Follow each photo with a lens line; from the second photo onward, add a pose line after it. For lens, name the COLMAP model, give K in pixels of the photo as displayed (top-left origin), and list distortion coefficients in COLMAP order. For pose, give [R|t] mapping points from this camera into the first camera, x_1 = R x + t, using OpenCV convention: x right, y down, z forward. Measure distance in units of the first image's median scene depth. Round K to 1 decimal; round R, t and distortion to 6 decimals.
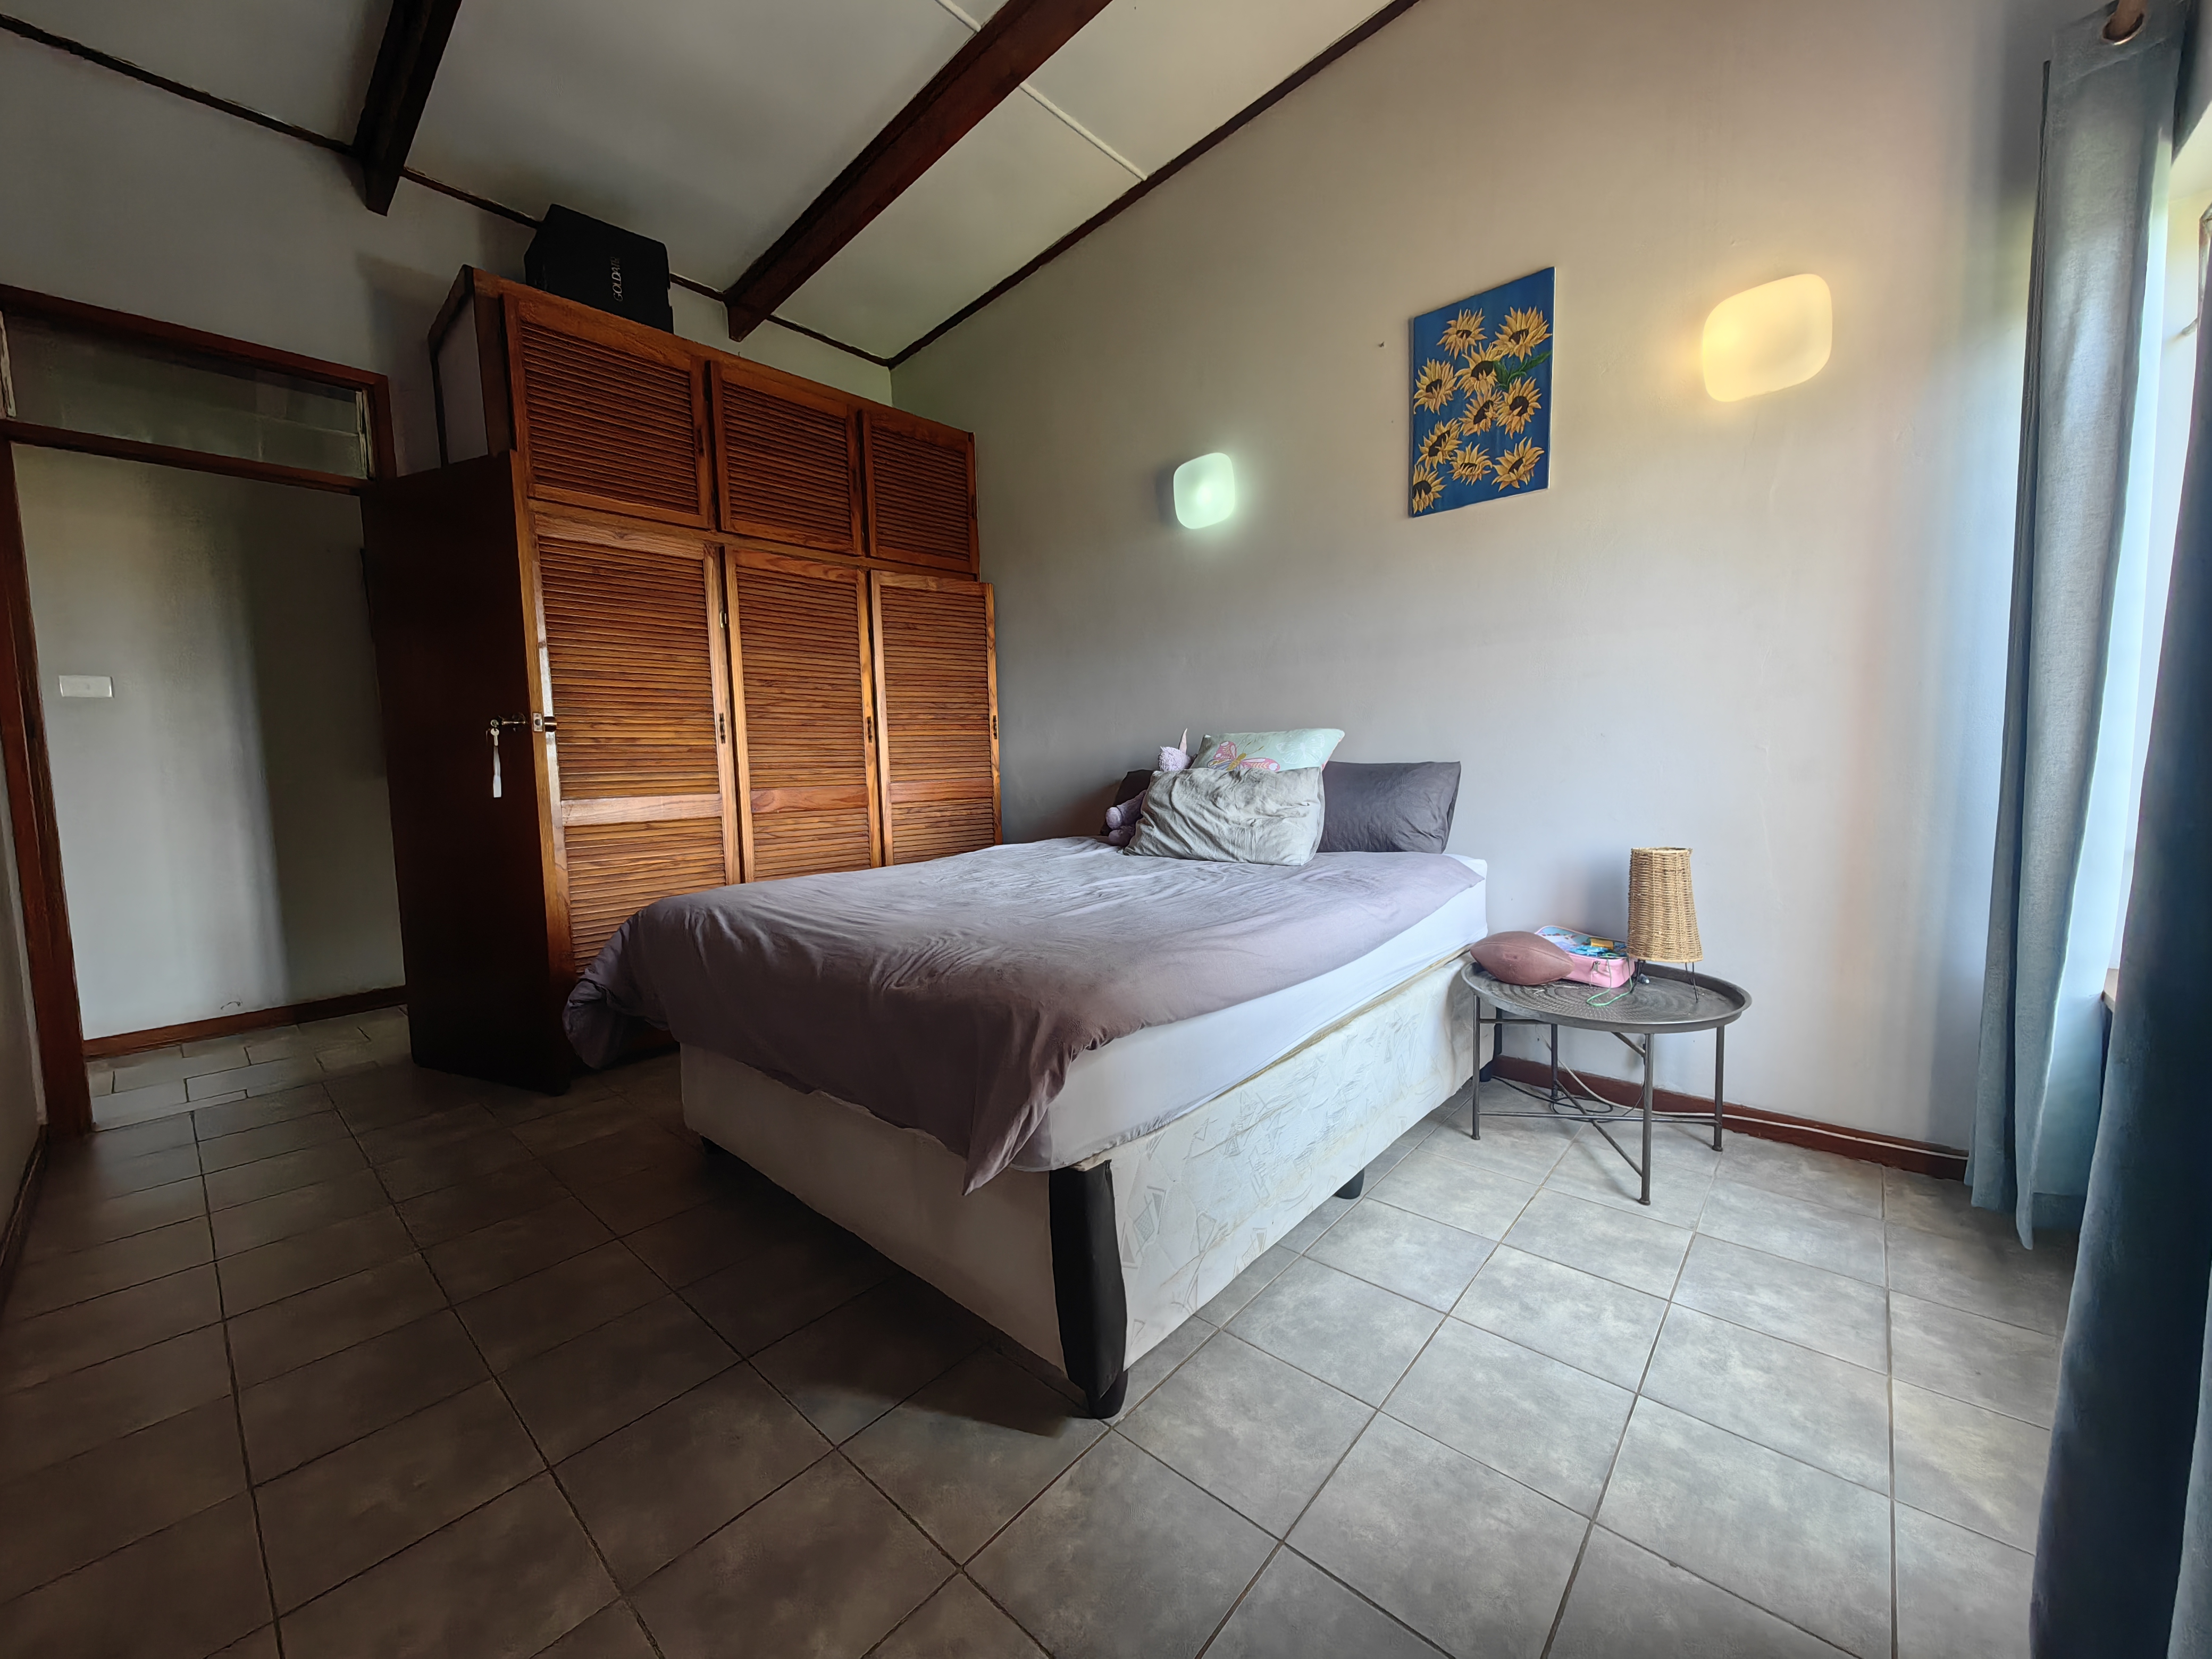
lens RADIAL K [[851.3, 0, 1102.7], [0, 851.3, 832.8], [0, 0, 1]] dist [0.003588, -0.001123]
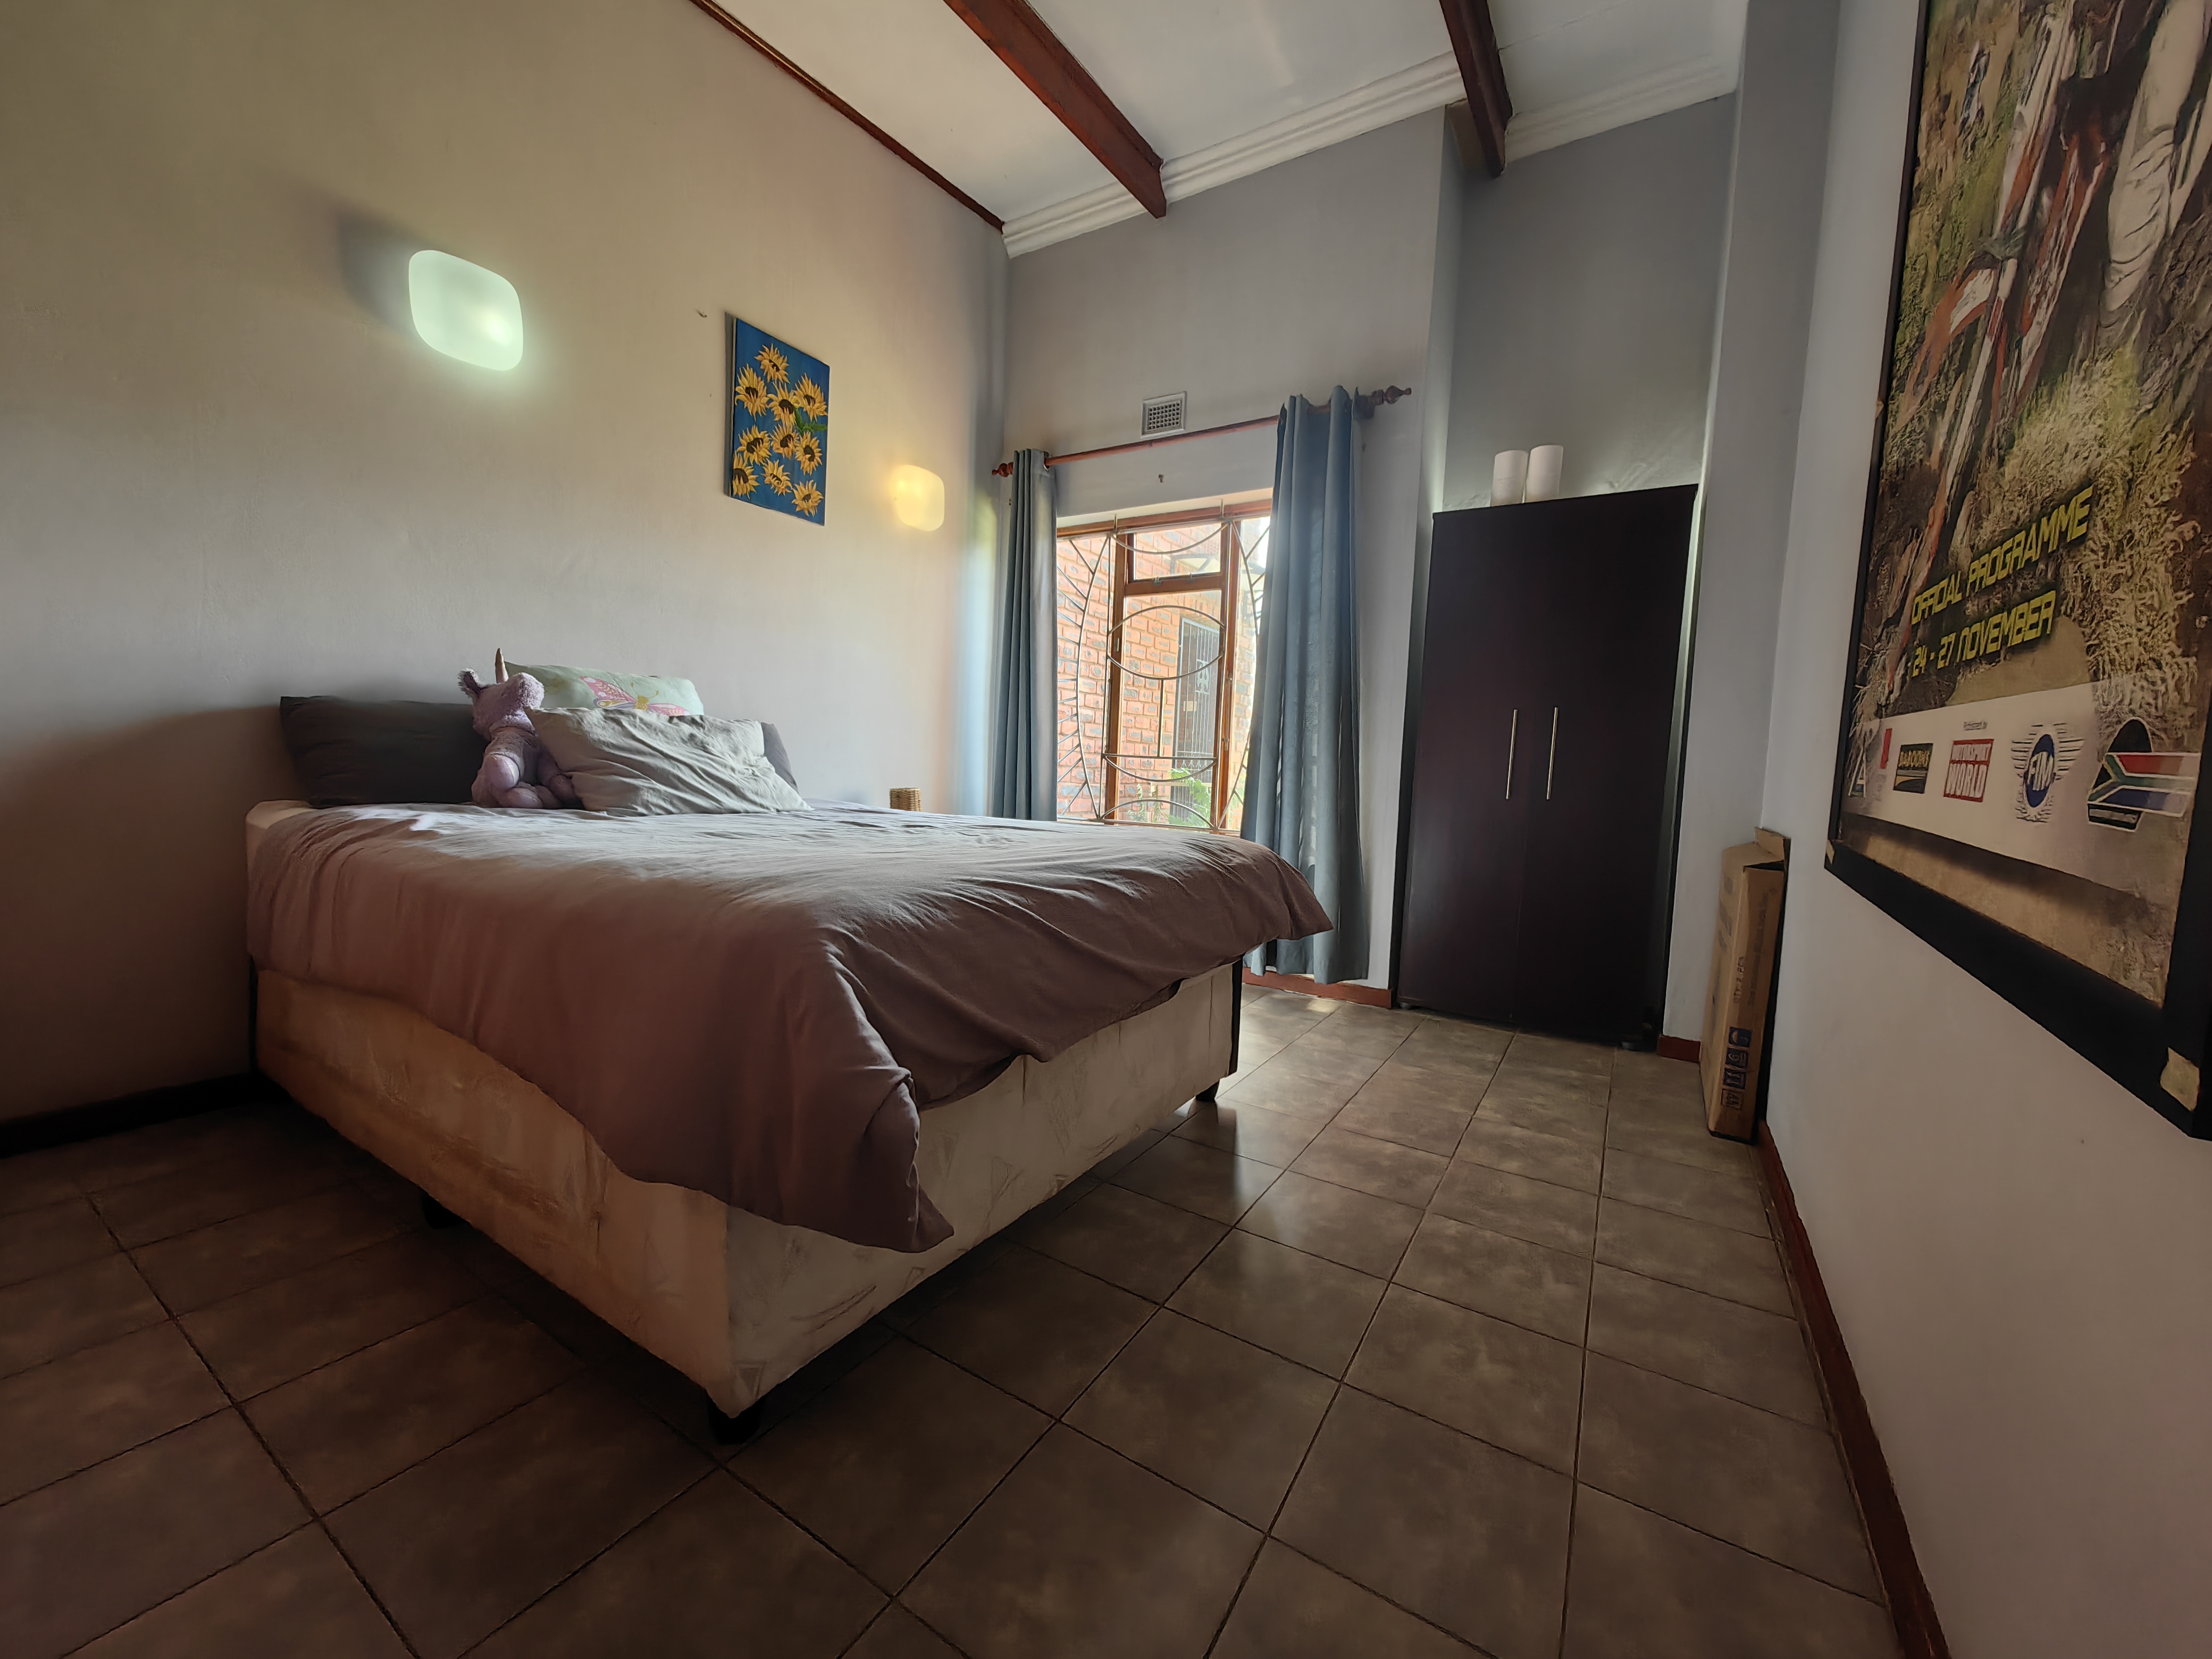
lens RADIAL K [[851.3, 0, 1104.9], [0, 851.3, 834.7], [0, 0, 1]] dist [0.003588, -0.001123]
pose [[-0.165441, -0.054484, 0.984714, -0.874992], [0.059037, 0.996135, 0.065035, 0.019804], [-0.984451, 0.068893, -0.161585, 0.788533]]
